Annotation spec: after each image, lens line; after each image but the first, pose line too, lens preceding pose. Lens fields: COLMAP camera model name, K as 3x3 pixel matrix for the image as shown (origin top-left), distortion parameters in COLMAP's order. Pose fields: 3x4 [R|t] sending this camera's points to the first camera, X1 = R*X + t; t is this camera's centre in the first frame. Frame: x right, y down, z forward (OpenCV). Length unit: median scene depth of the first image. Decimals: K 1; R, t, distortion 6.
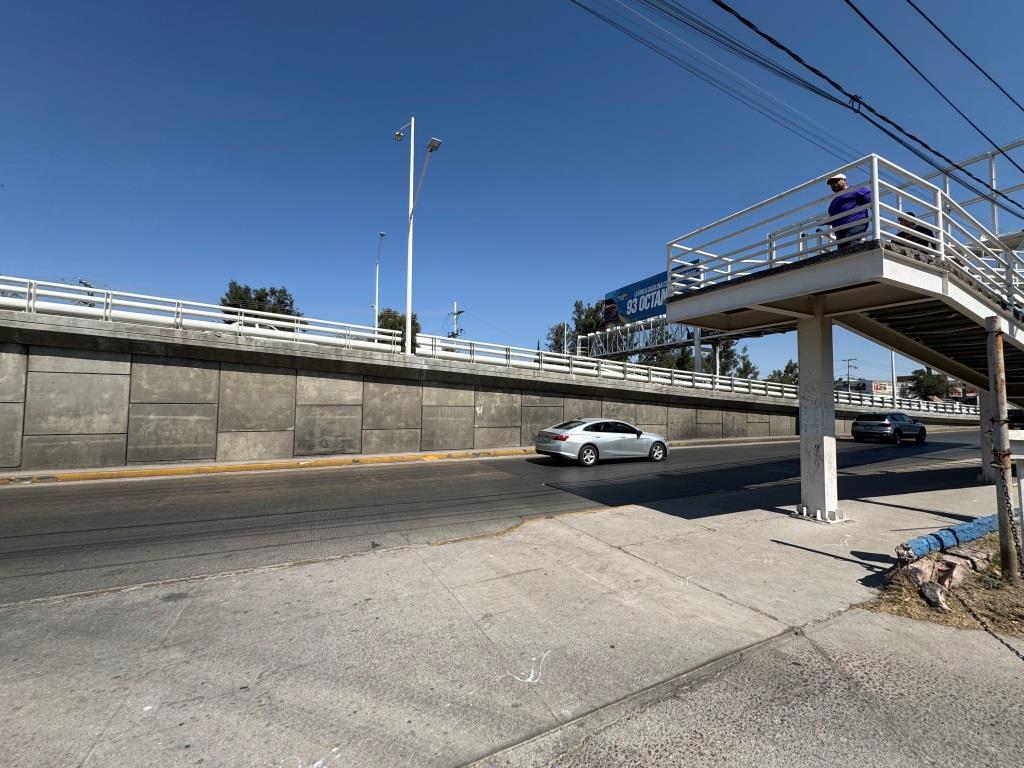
lens RADIAL K [[406.9, 0, 512.0], [0, 406.9, 384.0], [0, 0, 1]] dist [-0.001862, 0.000321]
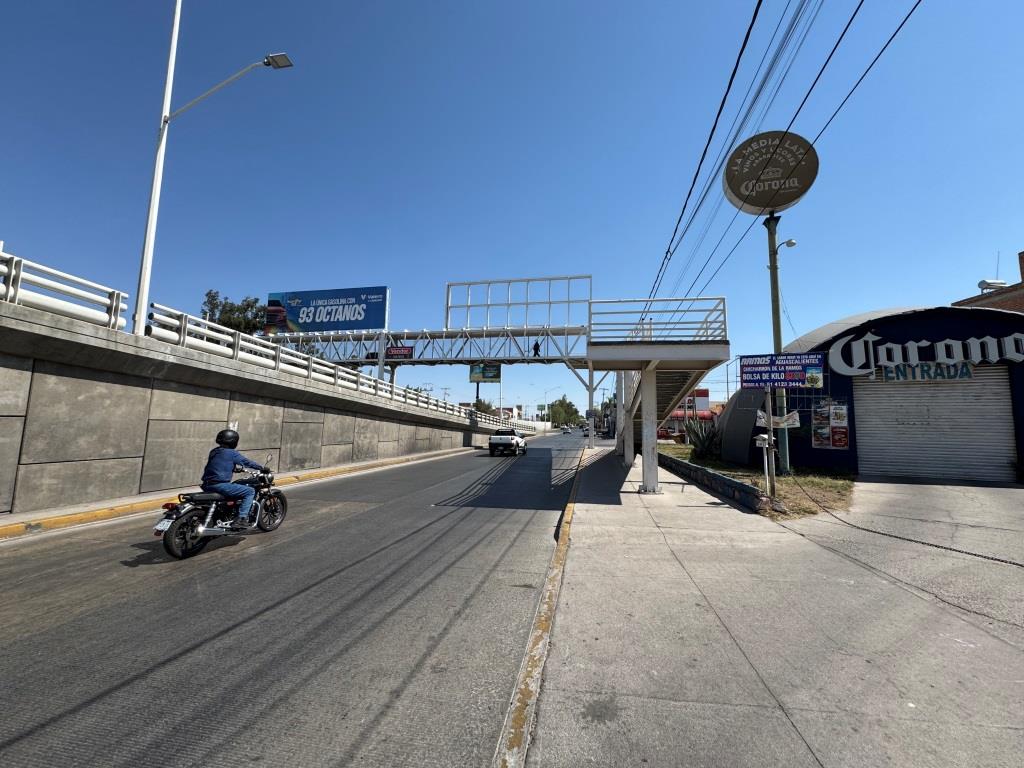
lens RADIAL K [[406.5, 0, 512.0], [0, 406.5, 384.0], [0, 0, 1]] dist [-0.002020, 0.000213]
pose [[0.605607, 0.084539, 0.791261, -0.527908], [-0.050396, 0.996419, -0.067887, 0.019077], [-0.794167, 0.001236, 0.607699, 0.256414]]
